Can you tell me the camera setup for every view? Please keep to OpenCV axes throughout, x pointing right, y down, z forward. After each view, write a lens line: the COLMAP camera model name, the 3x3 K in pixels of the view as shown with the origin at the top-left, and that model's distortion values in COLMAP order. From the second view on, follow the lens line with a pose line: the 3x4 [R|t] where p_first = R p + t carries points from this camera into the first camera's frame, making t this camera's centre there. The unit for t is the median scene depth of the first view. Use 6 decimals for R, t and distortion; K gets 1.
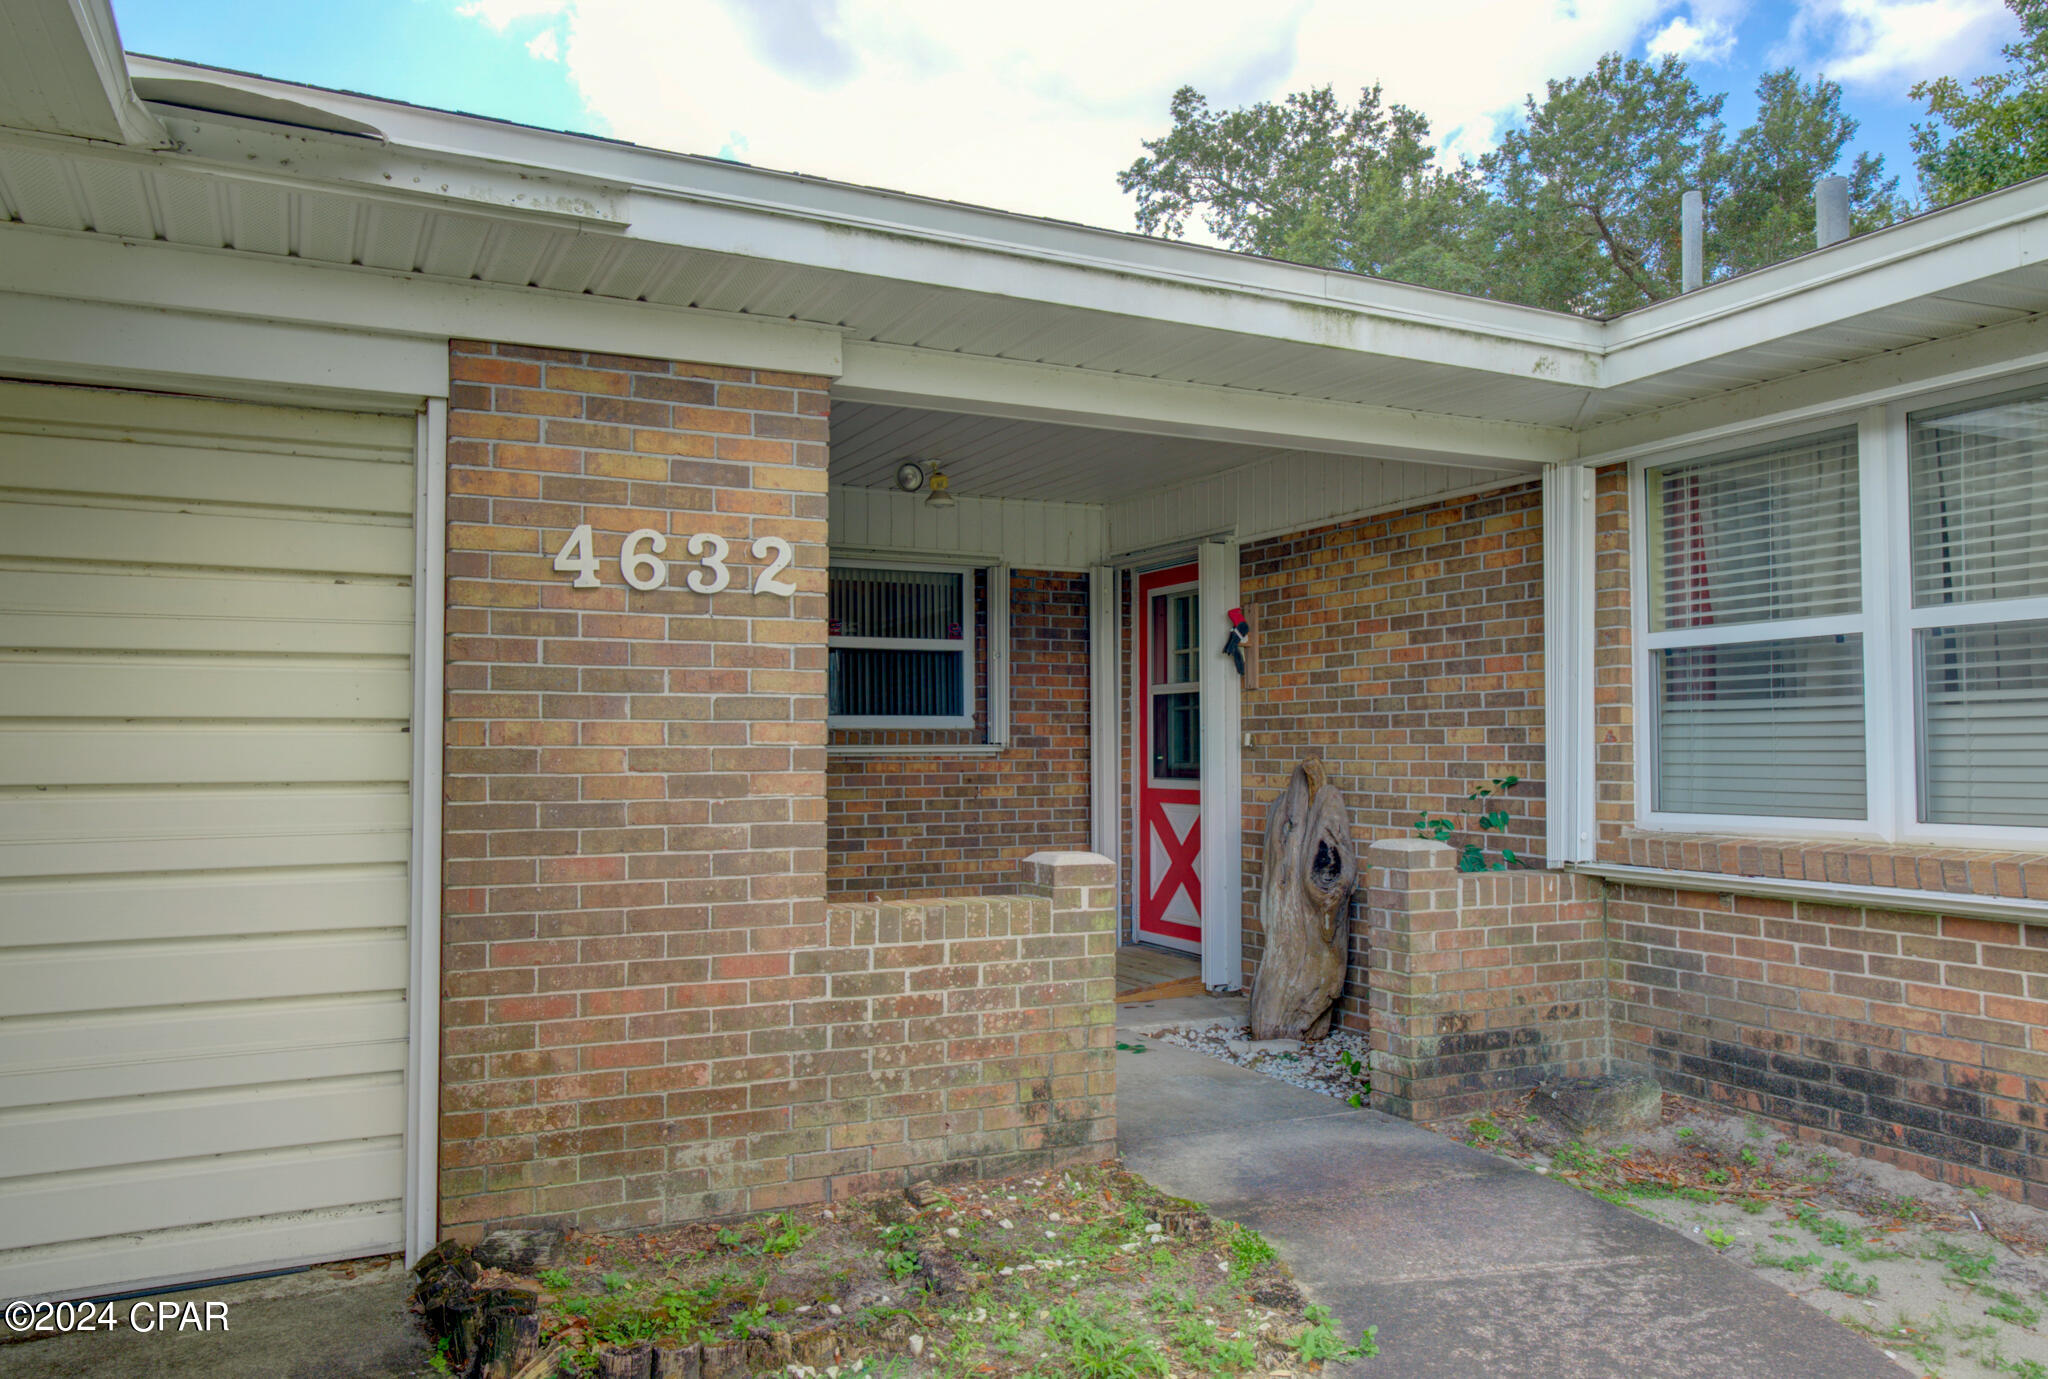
lens RADIAL K [[1452.0, 0, 1024.0], [0, 1452.0, 689.5], [0, 0, 1]] dist [-0.003241, -0.000560]
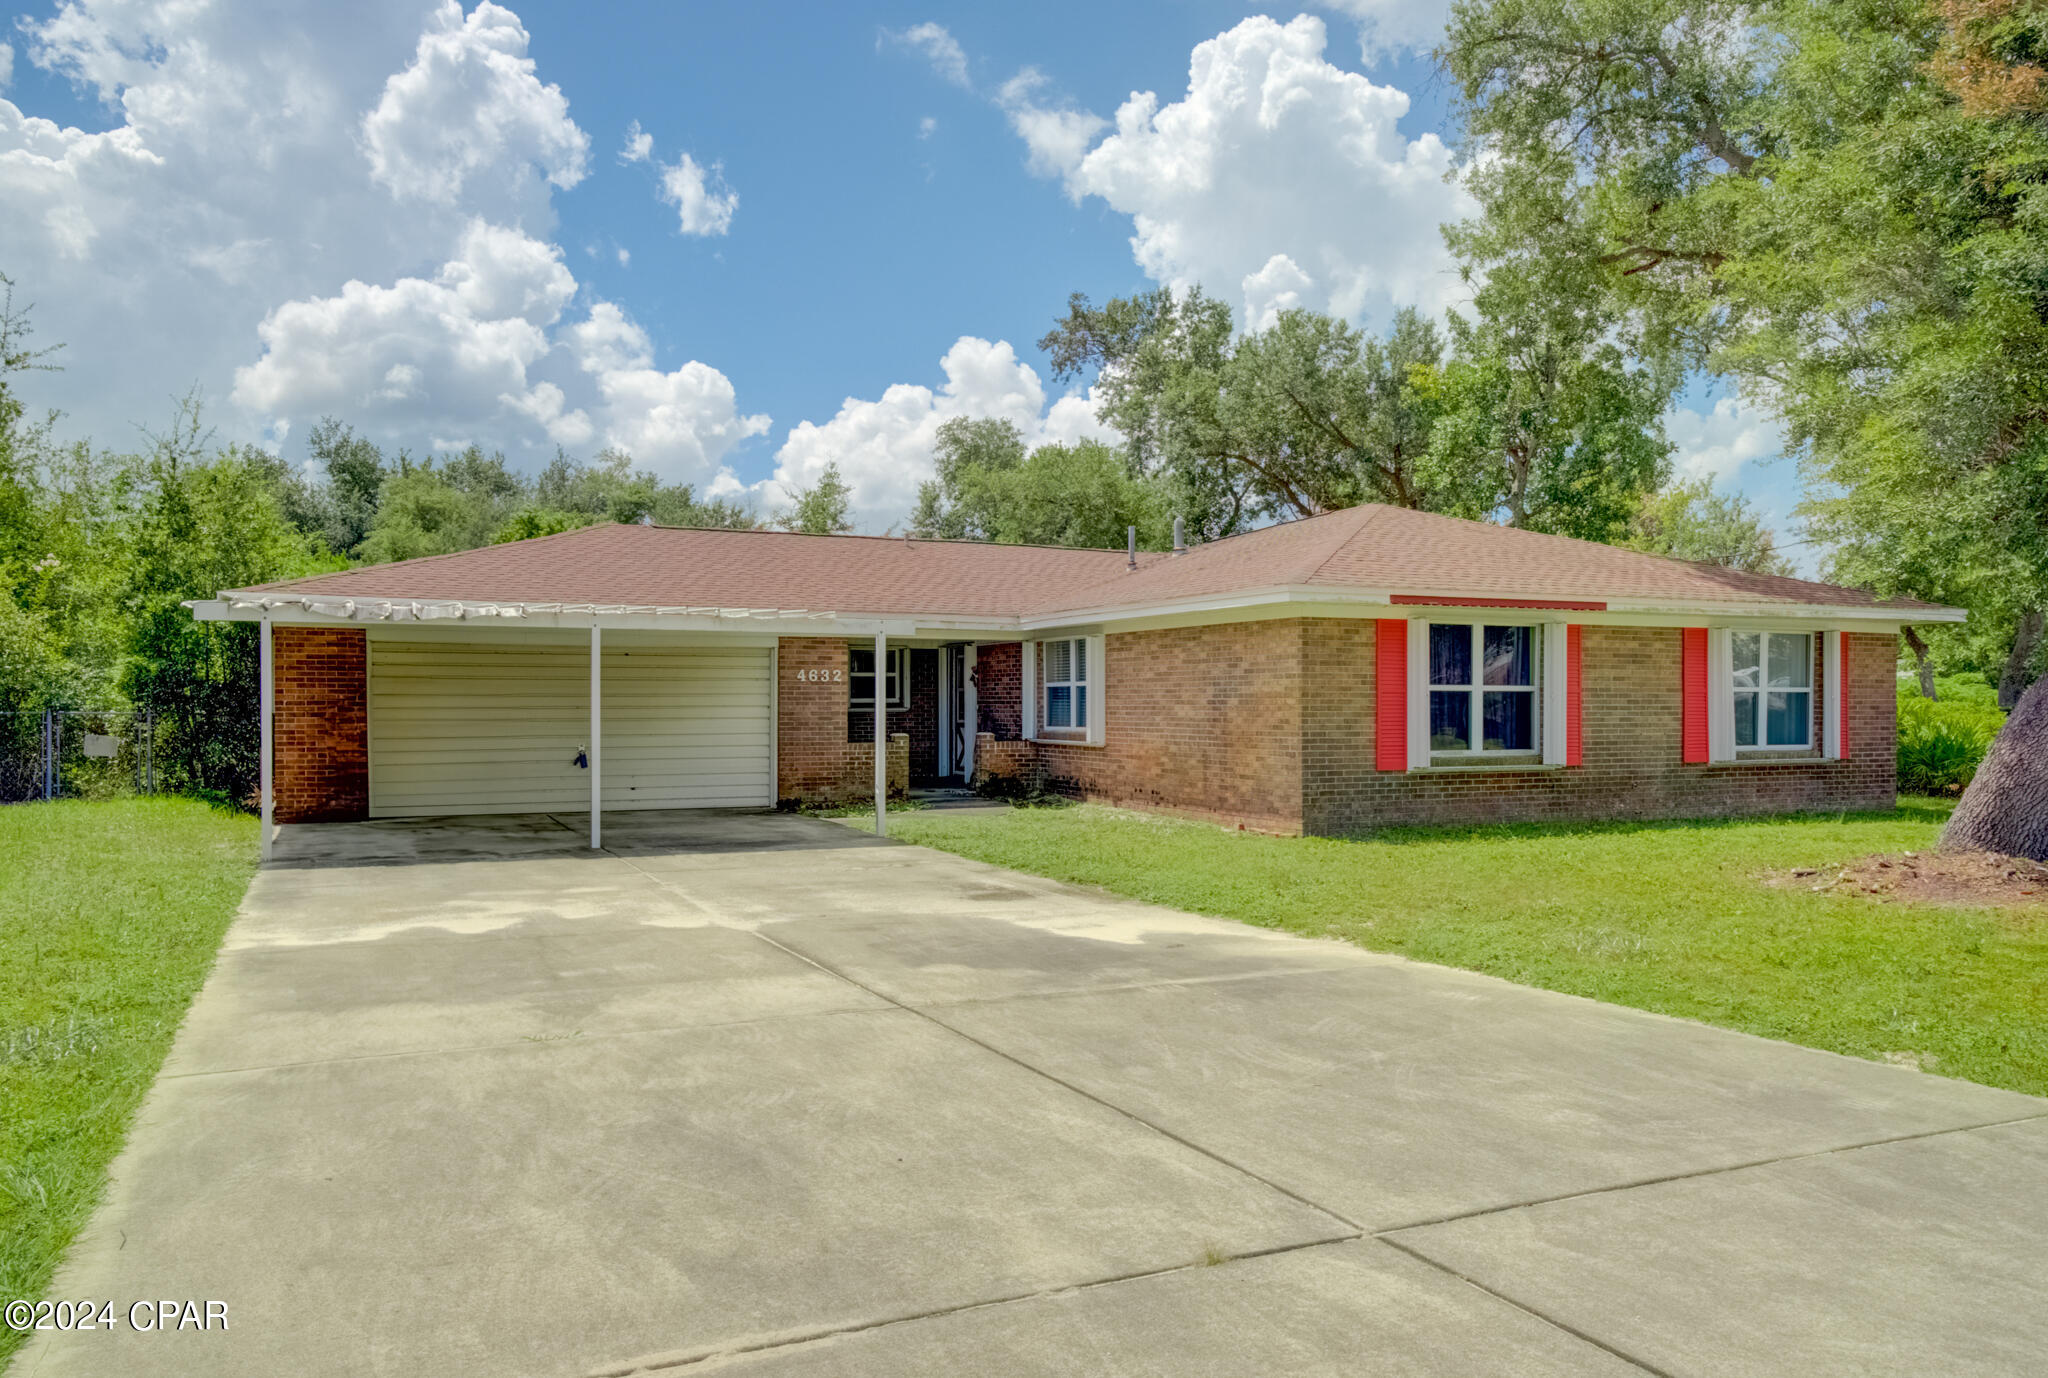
lens RADIAL K [[1452.0, 0, 1024.0], [0, 1452.0, 689.0], [0, 0, 1]] dist [-0.003241, -0.000560]
pose [[0.999801, 0.004598, -0.019402, 0.447218], [-0.003916, 0.999379, 0.035016, -0.168335], [0.019551, -0.034934, 0.999198, -3.137614]]
